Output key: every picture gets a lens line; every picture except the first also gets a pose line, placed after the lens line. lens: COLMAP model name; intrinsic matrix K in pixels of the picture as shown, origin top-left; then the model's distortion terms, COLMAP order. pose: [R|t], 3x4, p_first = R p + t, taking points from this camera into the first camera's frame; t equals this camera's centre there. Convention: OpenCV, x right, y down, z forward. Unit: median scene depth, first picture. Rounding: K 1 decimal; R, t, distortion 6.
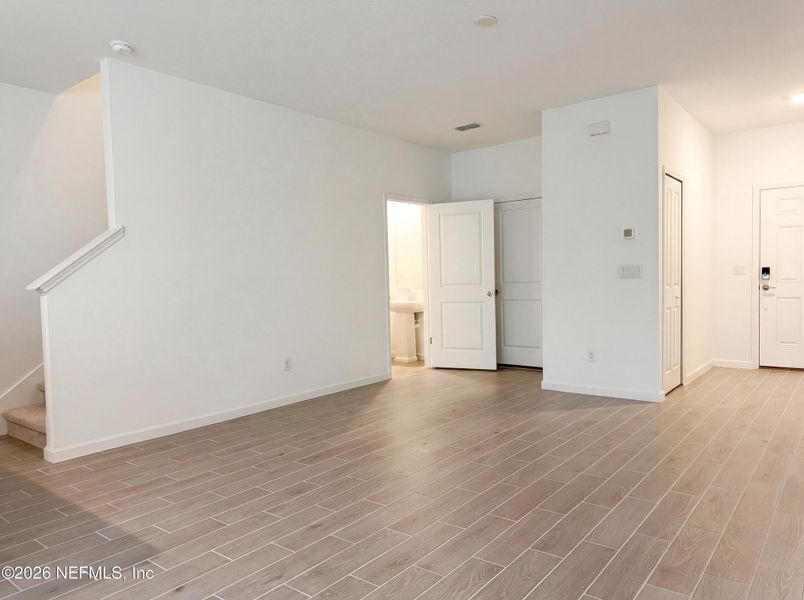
lens RADIAL K [[568.3, 0, 402.0], [0, 568.3, 300.0], [0, 0, 1]] dist [0.106504, -0.157780]
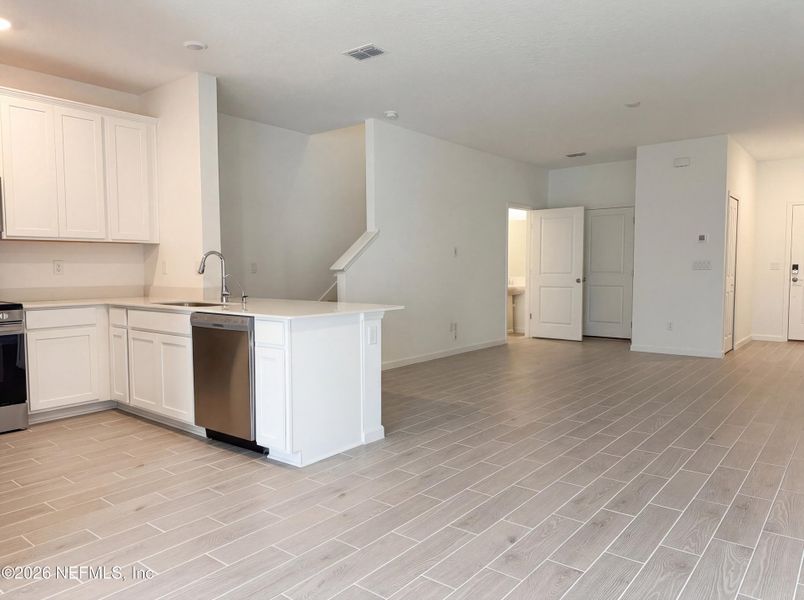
lens RADIAL K [[549.0, 0, 402.0], [0, 549.0, 300.0], [0, 0, 1]] dist [-0.000348, -0.005320]
pose [[0.999249, 0.021752, -0.032074, -0.219504], [-0.021168, 0.999606, 0.018438, 0.019703], [0.032463, -0.017745, 0.999315, -0.270772]]
